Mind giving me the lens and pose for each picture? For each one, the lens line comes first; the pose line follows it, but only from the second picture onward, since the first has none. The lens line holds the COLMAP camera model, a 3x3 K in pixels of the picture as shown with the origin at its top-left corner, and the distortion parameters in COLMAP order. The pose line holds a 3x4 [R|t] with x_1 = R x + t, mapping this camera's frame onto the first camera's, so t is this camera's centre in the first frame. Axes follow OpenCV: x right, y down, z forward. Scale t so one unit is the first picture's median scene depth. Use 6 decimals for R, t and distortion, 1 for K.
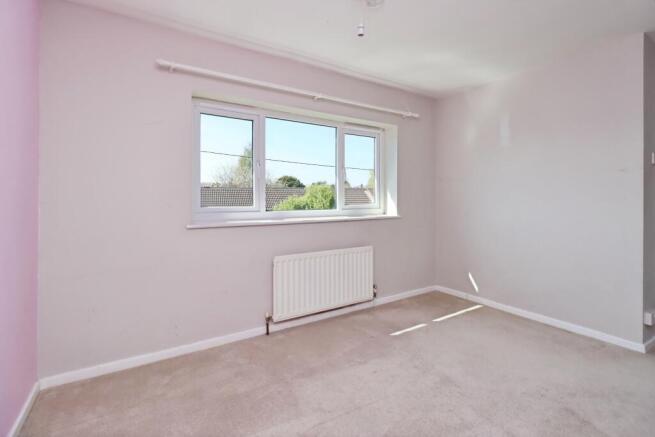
lens RADIAL K [[309.4, 0, 330.0], [0, 309.4, 198.8], [0, 0, 1]] dist [0.057043, 0.000032]
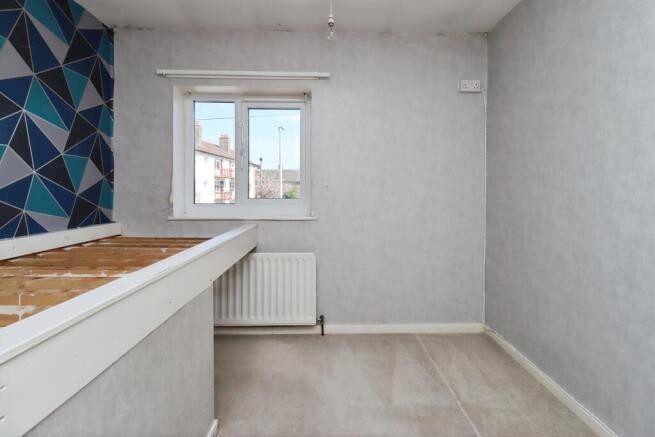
lens RADIAL K [[317.2, 0, 328.5], [0, 317.2, 194.2], [0, 0, 1]] dist [0.000506, 0.000032]
pose [[0.857928, 0.008334, -0.513703, 0.585623], [-0.004677, 0.999954, 0.008412, -0.000093], [0.513749, -0.004815, 0.857927, 0.382458]]
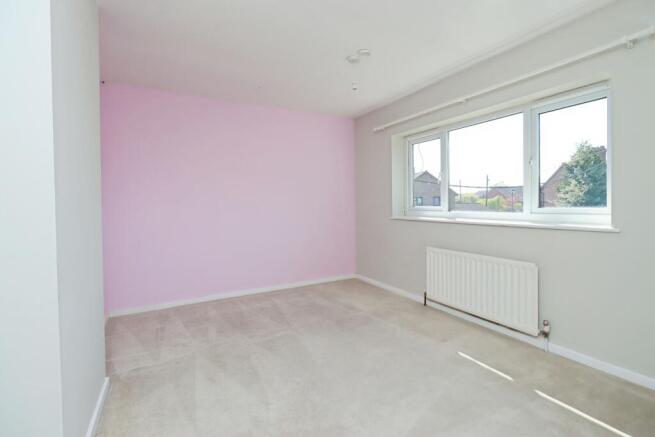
lens RADIAL K [[304.1, 0, 330.0], [0, 304.1, 207.2], [0, 0, 1]] dist [-0.000841, -0.000030]
pose [[-0.072017, 0.018774, -0.997227, 0.928426], [0.015879, 0.999718, 0.017674, -0.003050], [0.997277, -0.014562, -0.072295, 0.603021]]
